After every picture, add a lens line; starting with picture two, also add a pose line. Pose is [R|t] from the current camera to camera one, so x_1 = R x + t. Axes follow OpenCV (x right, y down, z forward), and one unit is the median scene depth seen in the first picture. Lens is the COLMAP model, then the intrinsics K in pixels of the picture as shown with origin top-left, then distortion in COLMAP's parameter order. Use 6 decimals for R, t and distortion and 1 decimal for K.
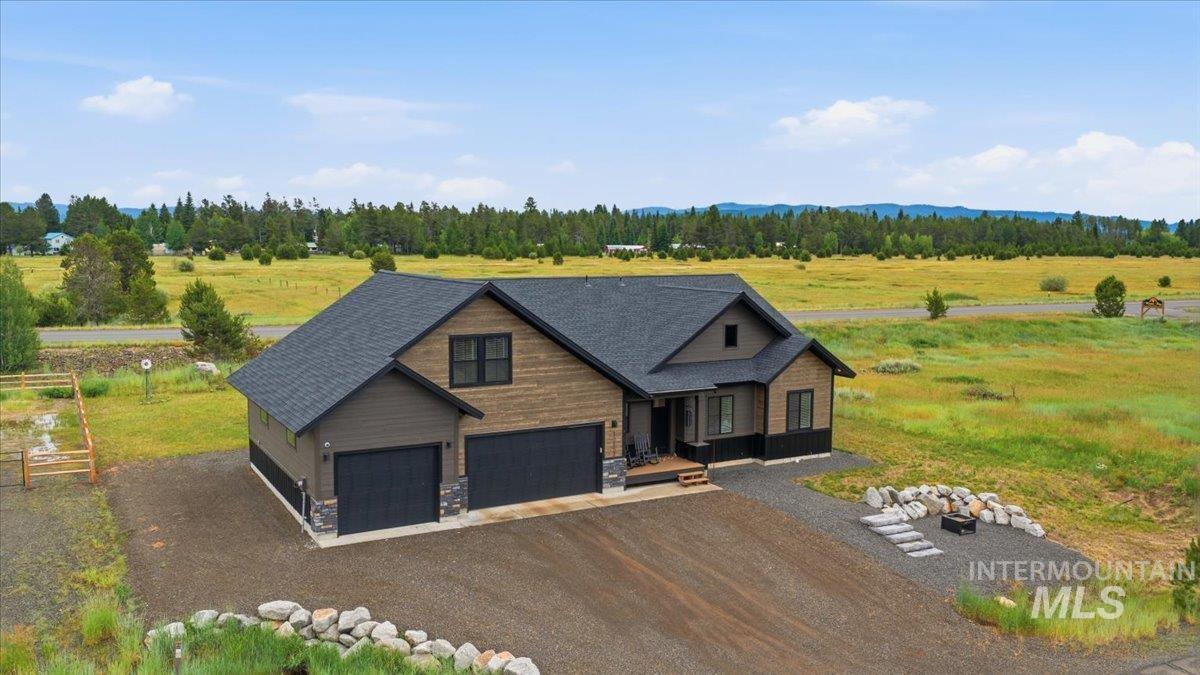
lens RADIAL K [[994.6, 0, 600.0], [0, 994.6, 337.5], [0, 0, 1]] dist [0.001846, 0.000774]
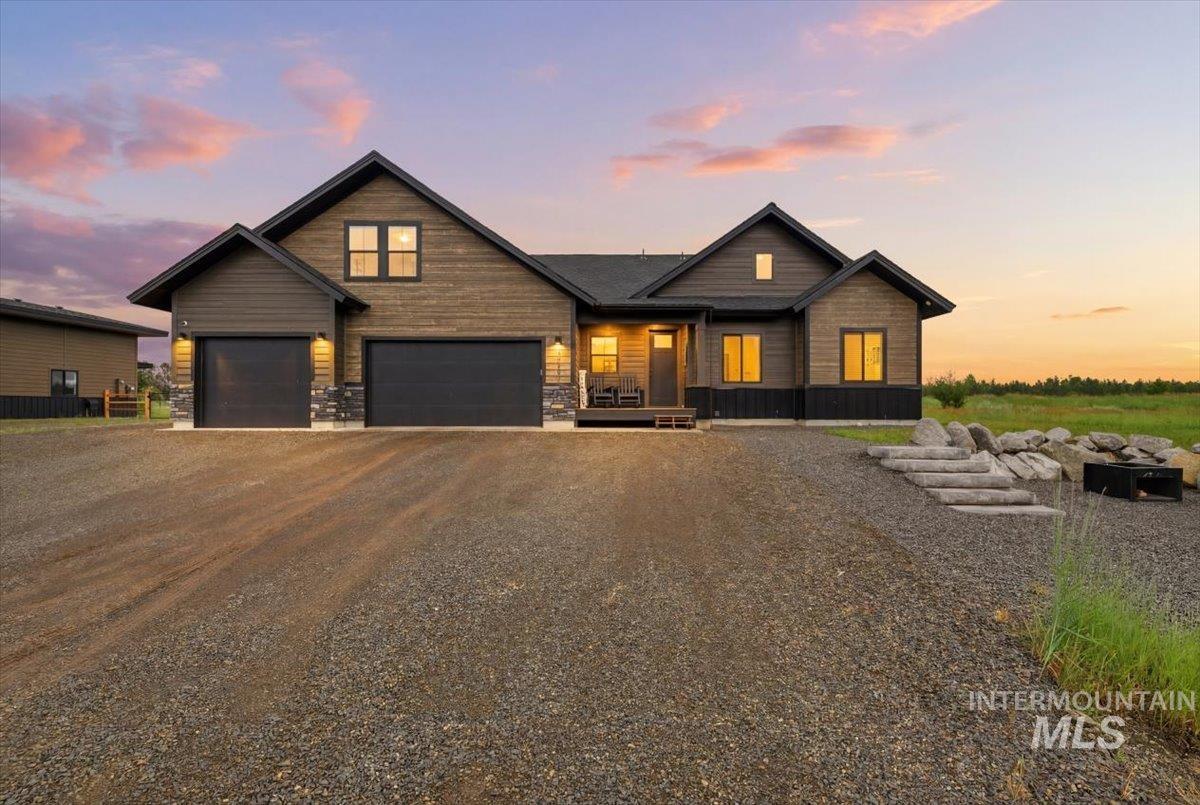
lens RADIAL K [[523.2, 0, 607.7], [0, 523.2, 403.5], [0, 0, 1]] dist [-0.017034, -0.000615]
pose [[0.873176, -0.008519, -0.487331, 0.255955], [-0.046721, 0.993780, -0.101085, 0.178579], [0.485161, 0.111033, 0.867347, 0.656426]]
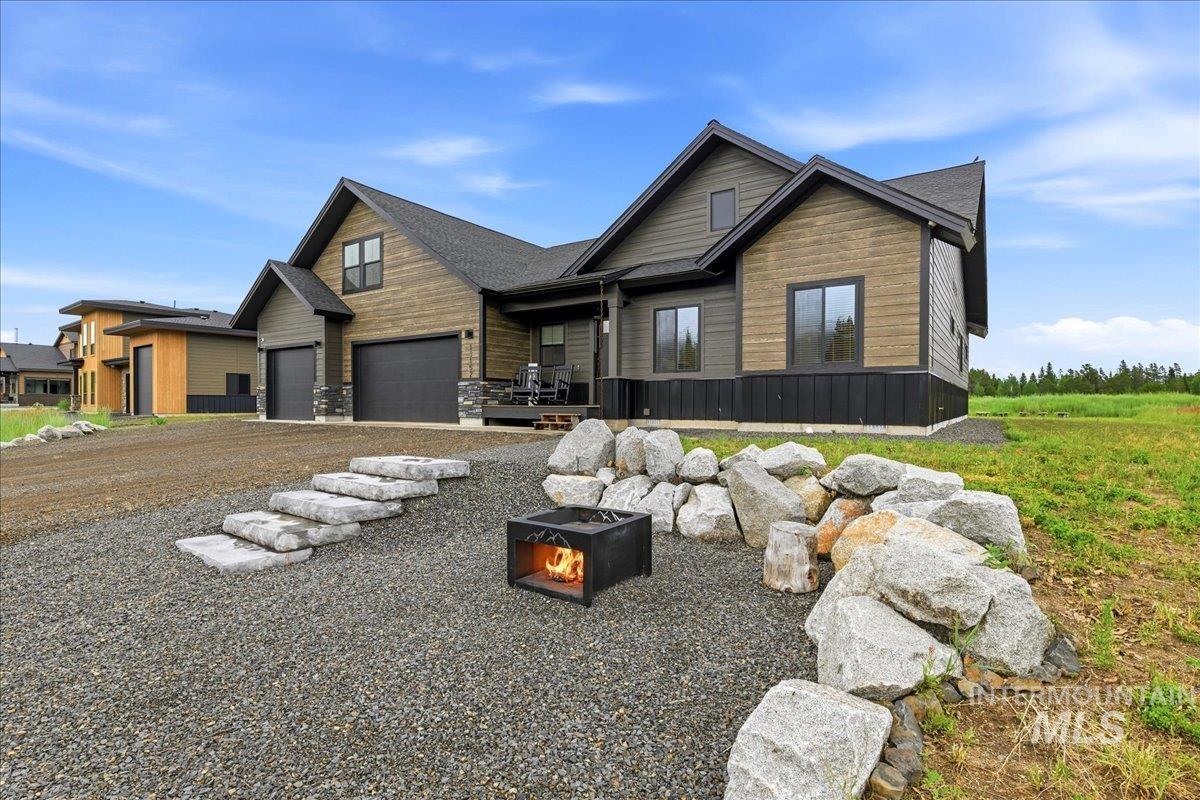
lens RADIAL K [[574.9, 0, 597.2], [0, 574.9, 407.2], [0, 0, 1]] dist [-0.001413, -0.000248]
pose [[0.435126, -0.000184, -0.900370, 0.457004], [-0.093703, 0.994561, -0.045488, 0.154126], [0.895480, 0.104160, 0.432742, 0.901658]]
